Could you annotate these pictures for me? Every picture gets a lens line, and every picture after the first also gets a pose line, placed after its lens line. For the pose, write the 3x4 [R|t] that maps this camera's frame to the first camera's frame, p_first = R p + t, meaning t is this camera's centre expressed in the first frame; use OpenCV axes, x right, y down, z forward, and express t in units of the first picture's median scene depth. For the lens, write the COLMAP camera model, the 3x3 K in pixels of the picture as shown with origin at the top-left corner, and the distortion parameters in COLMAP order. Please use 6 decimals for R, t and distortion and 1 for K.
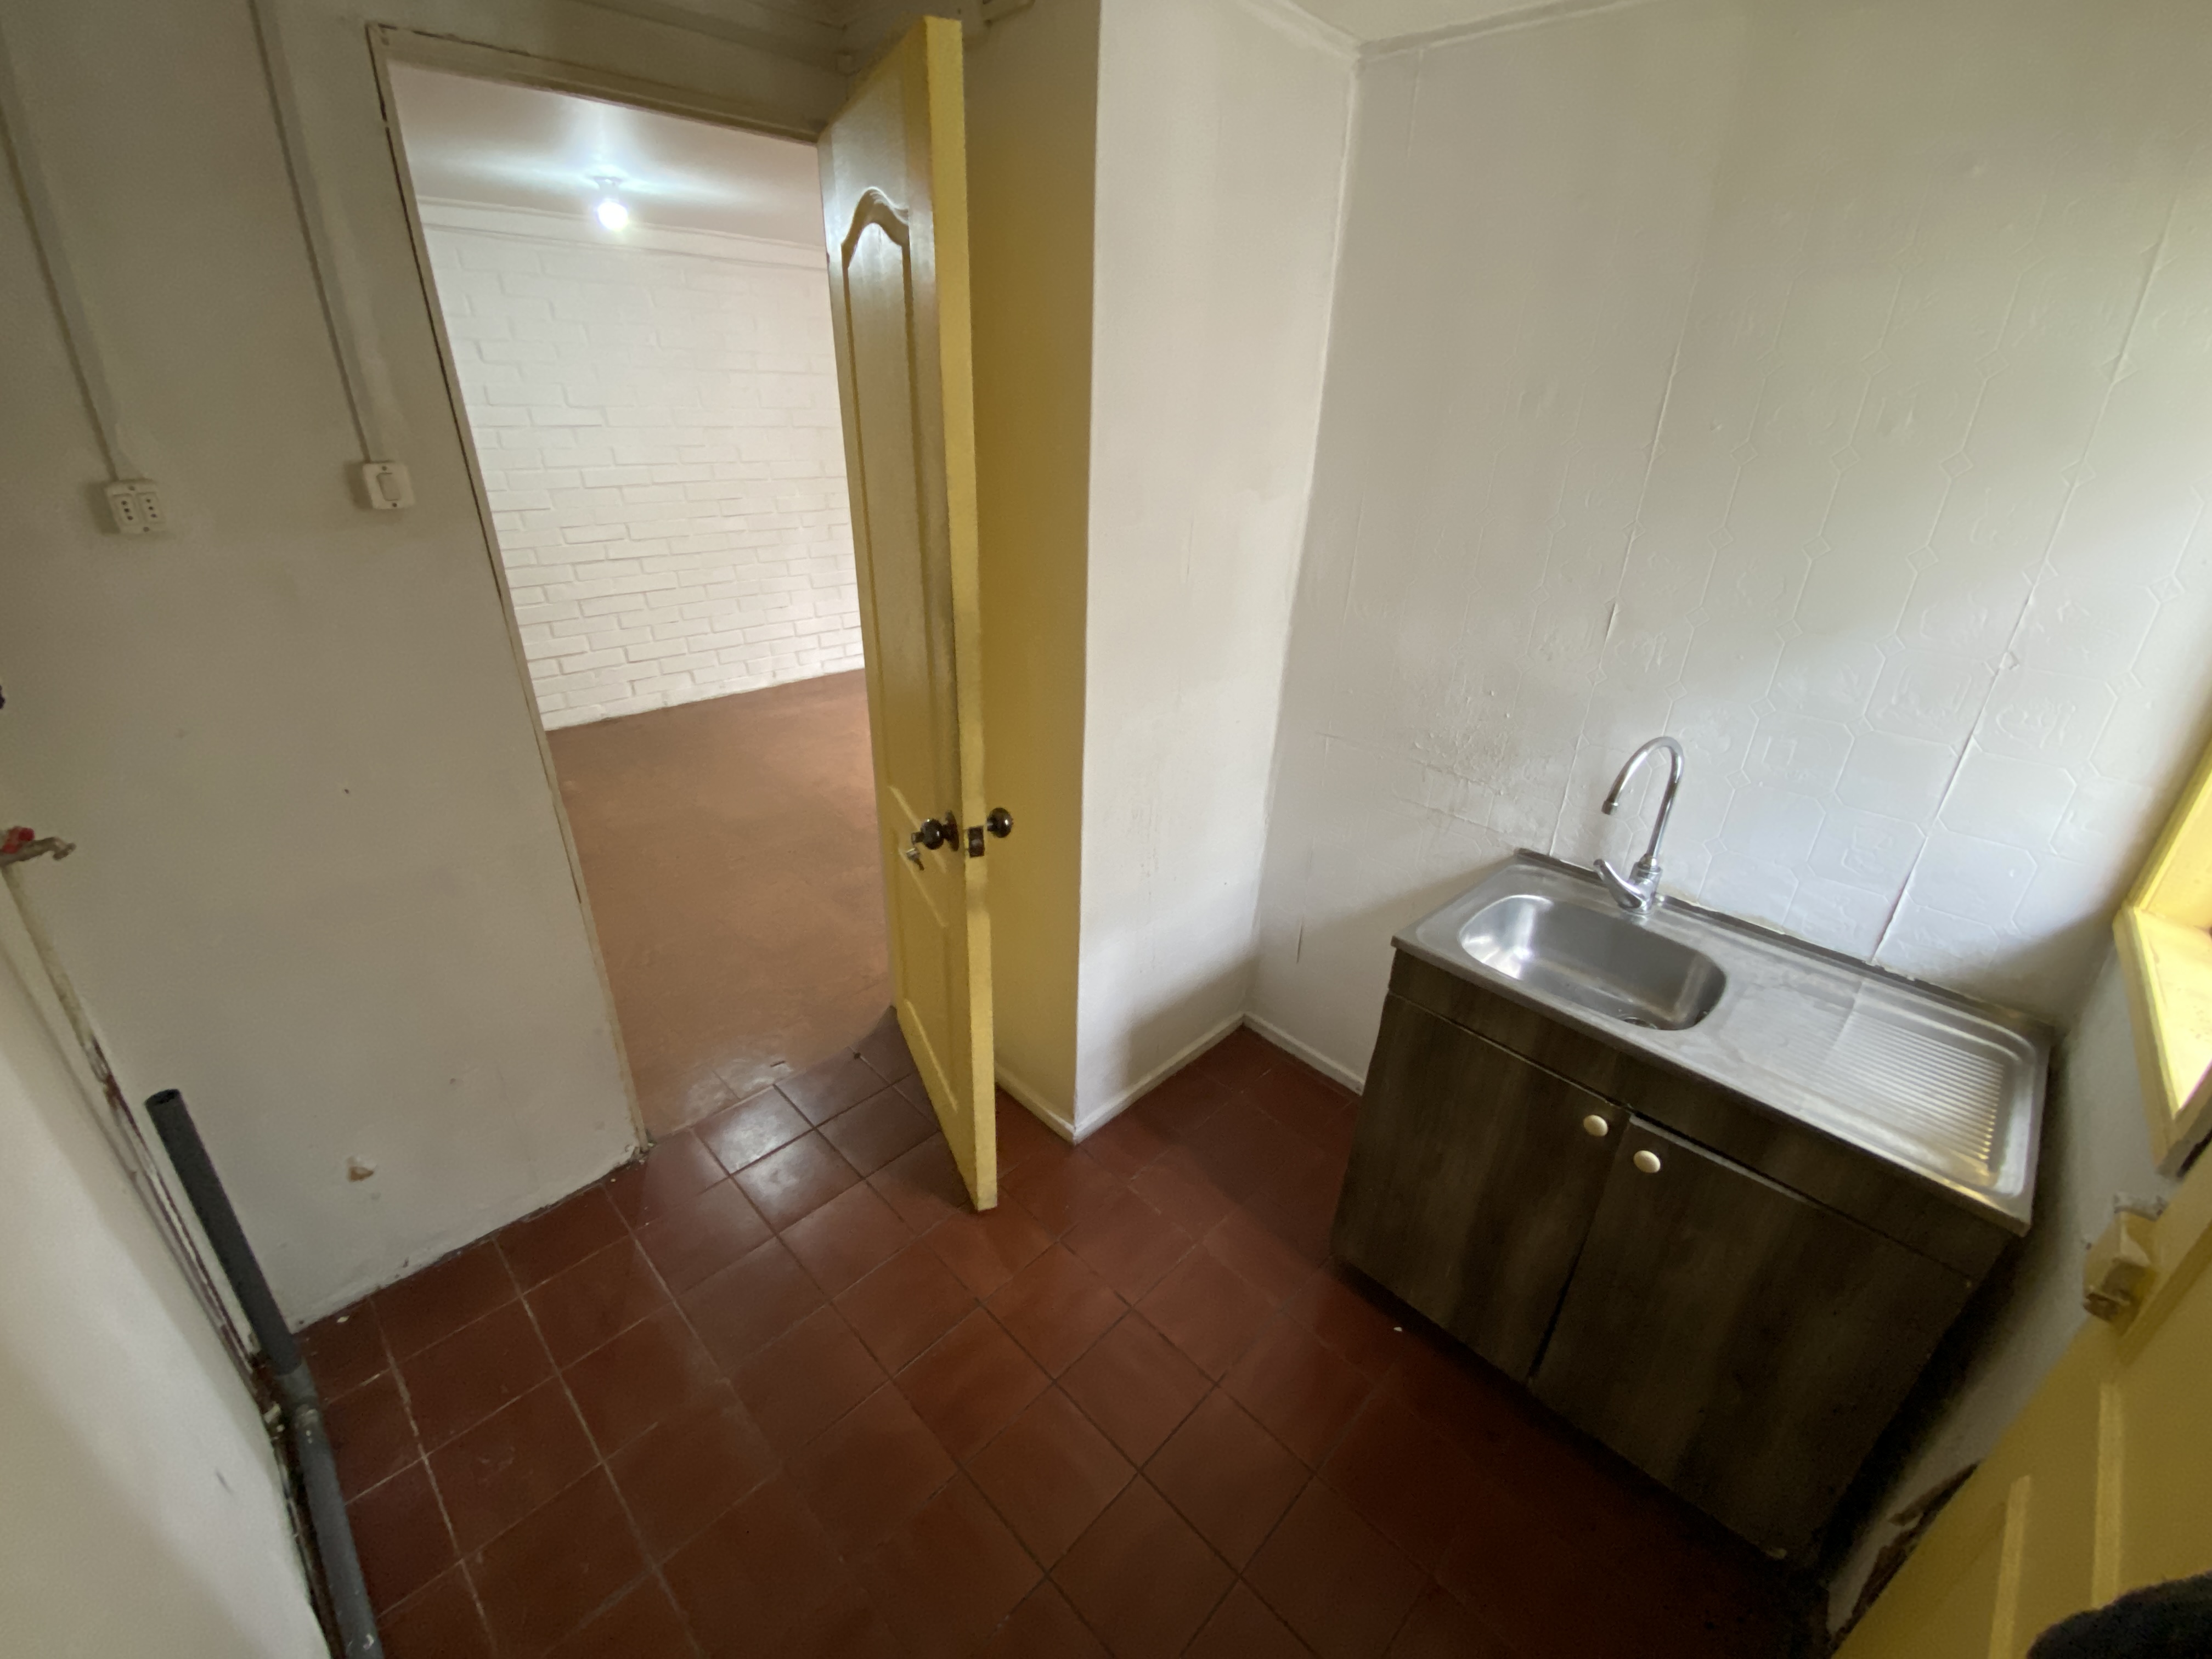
lens RADIAL K [[914.0, 0, 1098.0], [0, 914.0, 836.7], [0, 0, 1]] dist [0.001556, -0.000185]
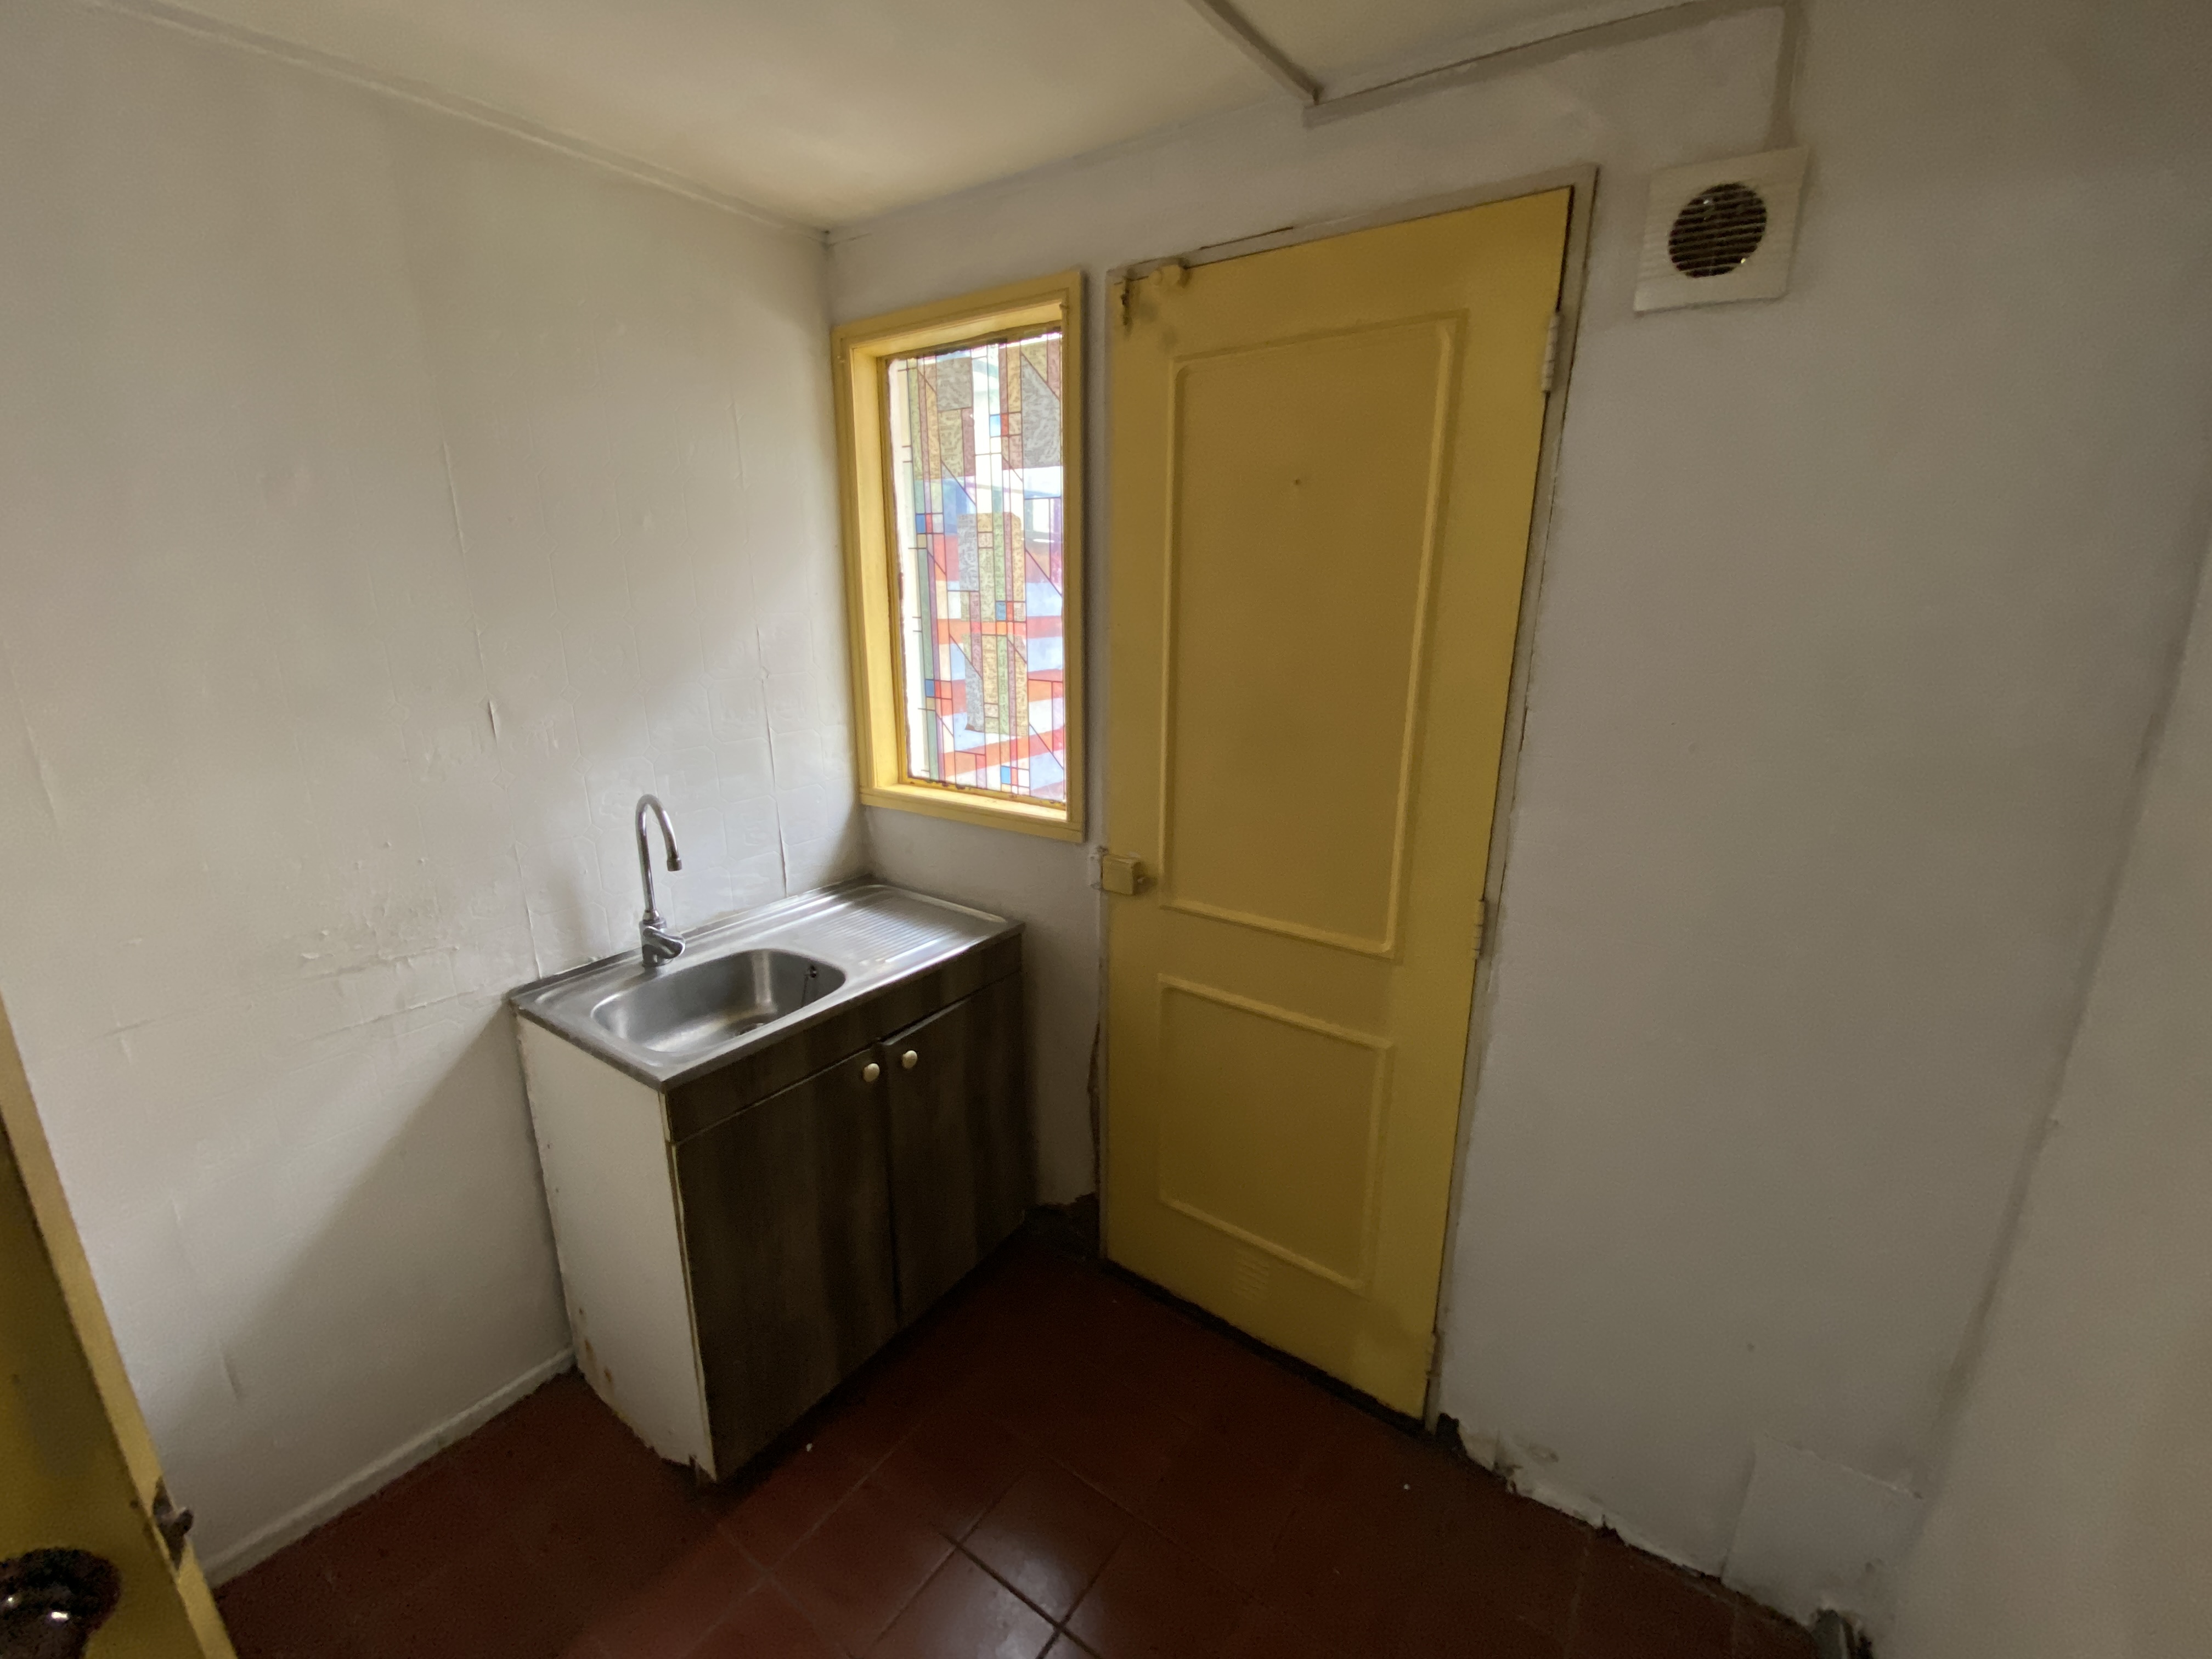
lens RADIAL K [[914.0, 0, 1098.0], [0, 914.0, 836.7], [0, 0, 1]] dist [0.001556, -0.000185]
pose [[-0.170249, -0.281376, 0.944374, -0.474519], [0.430432, 0.840867, 0.328133, -0.179471], [-0.886422, 0.462353, -0.022044, 0.537240]]
